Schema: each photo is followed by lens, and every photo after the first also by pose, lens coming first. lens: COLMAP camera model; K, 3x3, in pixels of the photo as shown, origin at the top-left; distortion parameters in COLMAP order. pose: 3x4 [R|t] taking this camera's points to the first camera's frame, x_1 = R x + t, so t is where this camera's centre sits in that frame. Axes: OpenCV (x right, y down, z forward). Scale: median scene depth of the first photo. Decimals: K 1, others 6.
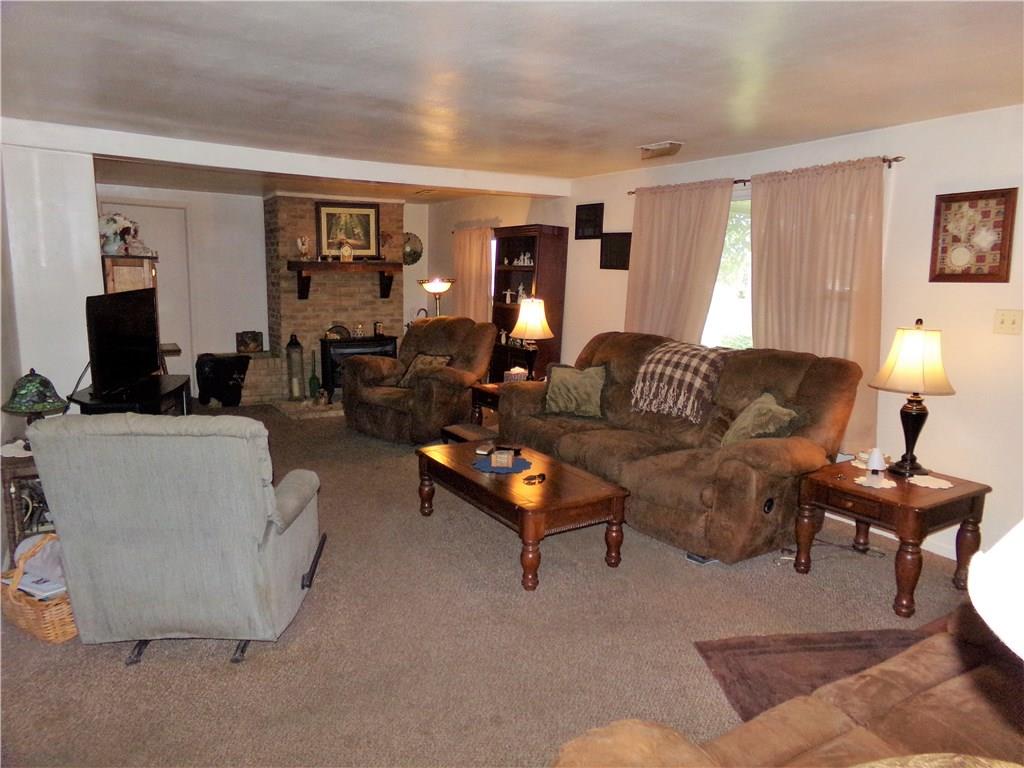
lens RADIAL K [[714.1, 0, 511.6], [0, 714.1, 392.7], [0, 0, 1]] dist [-0.160003, 0.293082]
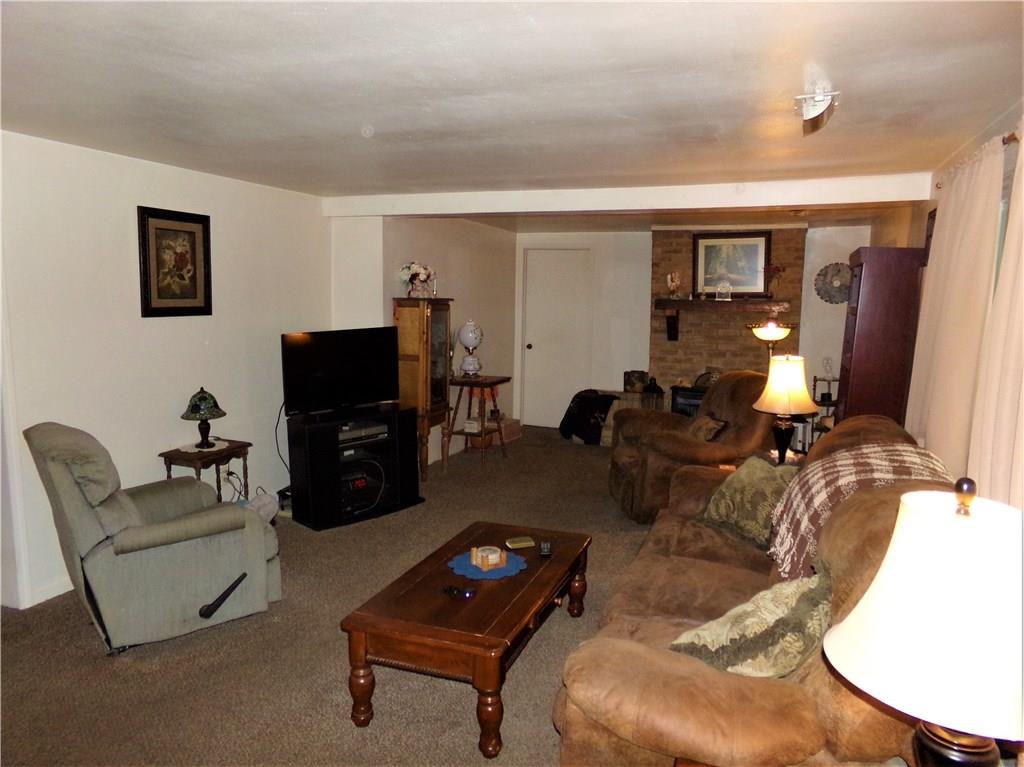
lens RADIAL K [[714.1, 0, 511.6], [0, 714.1, 392.2], [0, 0, 1]] dist [-0.160003, 0.293082]
pose [[0.602327, 0.093107, -0.792801, 0.307967], [-0.132309, 0.991081, 0.015871, -0.051988], [0.787208, 0.095335, 0.609274, 0.275023]]
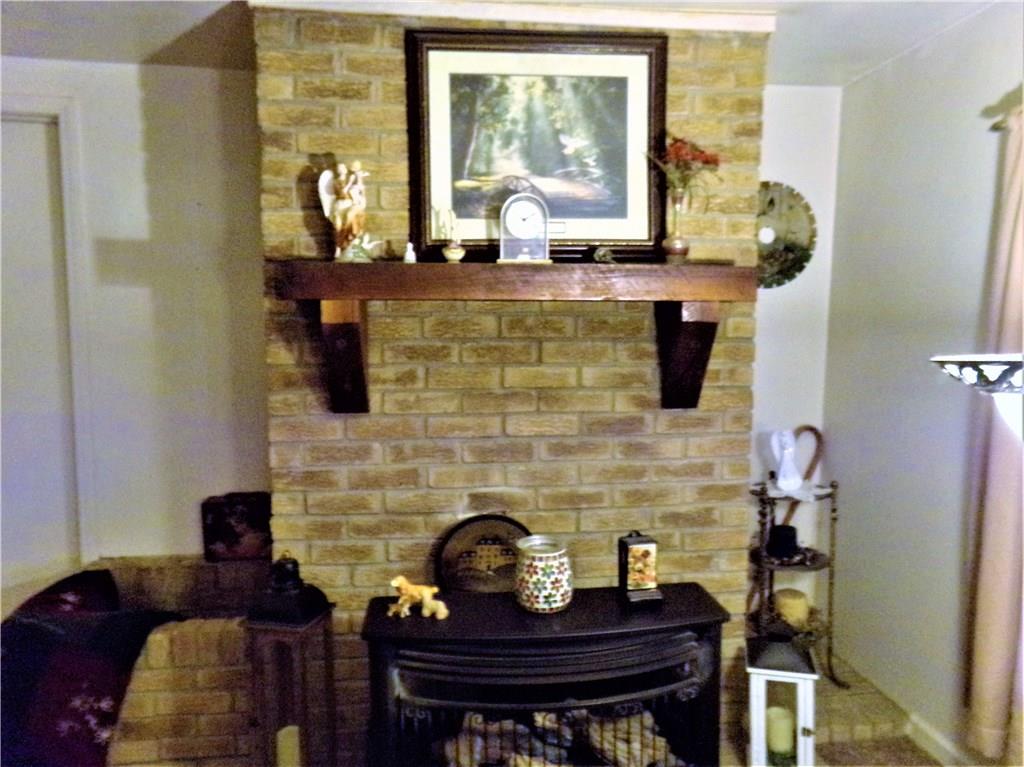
lens RADIAL K [[714.1, 0, 511.6], [0, 714.1, 392.2], [0, 0, 1]] dist [-0.160003, 0.293082]
pose [[0.903352, 0.030796, -0.427794, -0.130167], [-0.058833, 0.996888, -0.052471, -0.127650], [0.424846, 0.072568, 0.902352, 0.776030]]
